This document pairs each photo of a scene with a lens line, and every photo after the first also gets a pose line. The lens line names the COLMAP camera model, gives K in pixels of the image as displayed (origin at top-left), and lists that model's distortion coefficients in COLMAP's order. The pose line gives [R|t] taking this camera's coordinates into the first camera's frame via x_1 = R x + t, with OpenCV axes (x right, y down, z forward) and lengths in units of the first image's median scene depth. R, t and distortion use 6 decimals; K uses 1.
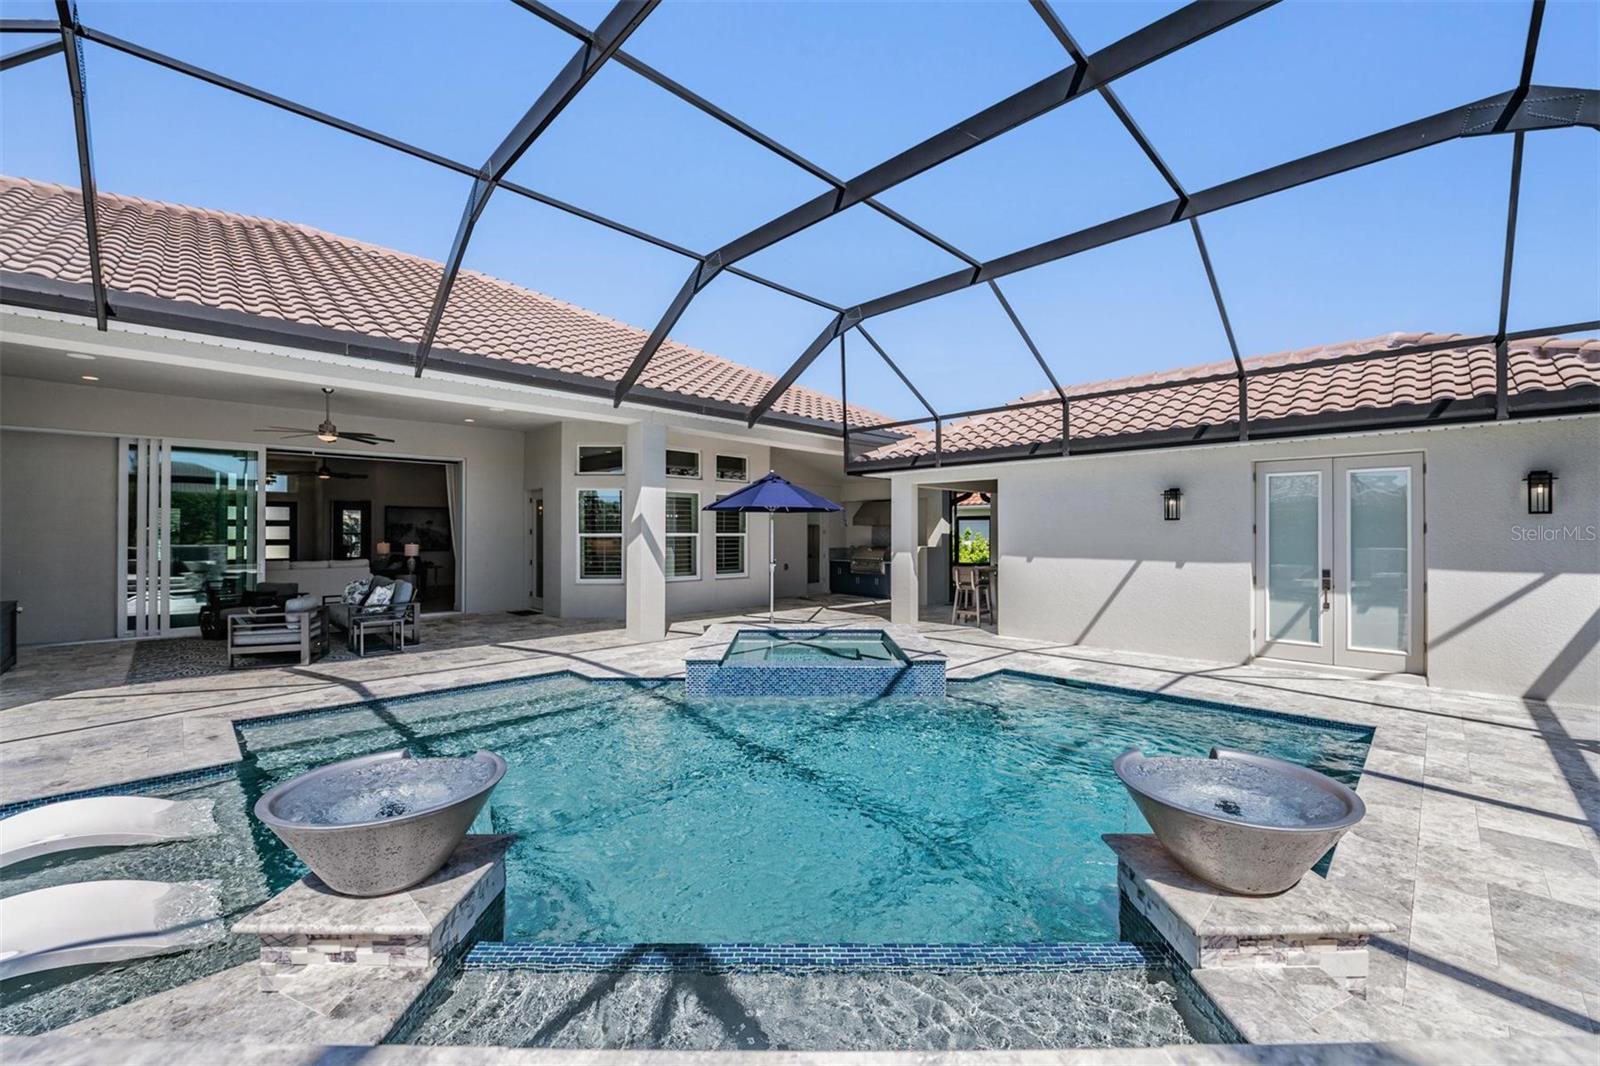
lens RADIAL K [[624.9, 0, 799.9], [0, 624.9, 536.2], [0, 0, 1]] dist [-0.003242, -0.000402]
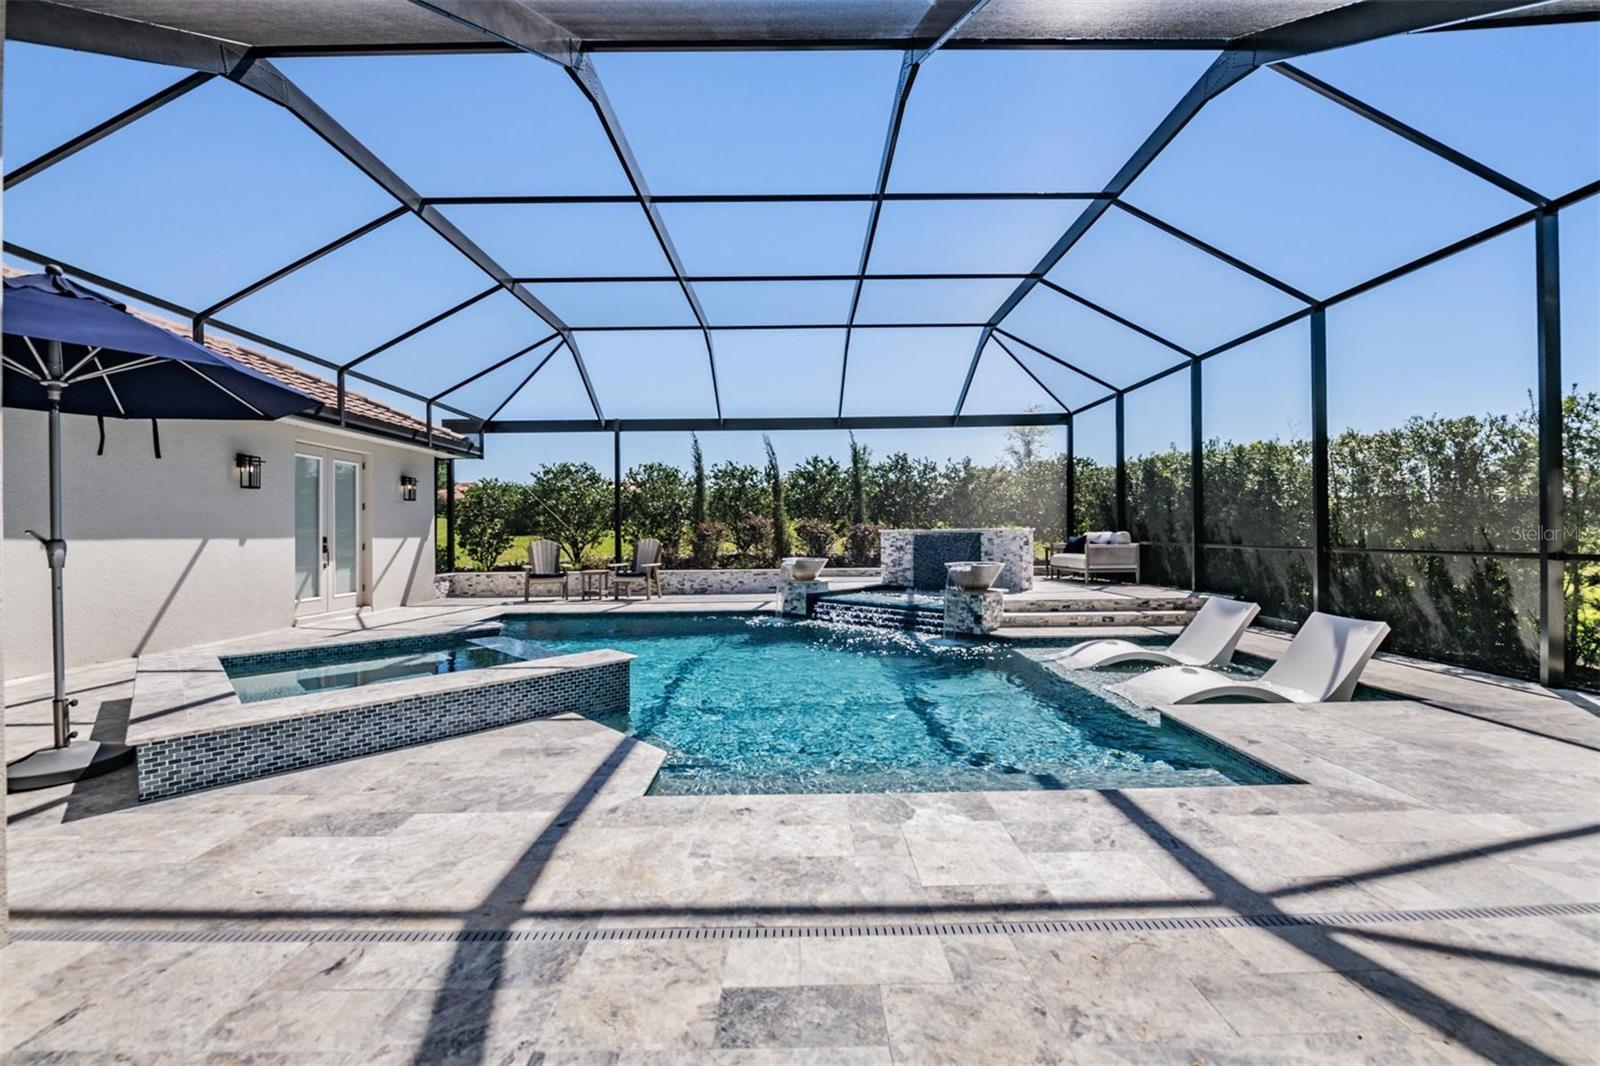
lens RADIAL K [[624.9, 0, 810.4], [0, 624.9, 530.3], [0, 0, 1]] dist [-0.003242, -0.000402]
pose [[-0.715512, 0.007888, 0.698556, -0.586667], [0.006630, 0.999968, -0.004501, 0.038258], [-0.698569, 0.001411, -0.715542, 1.073376]]
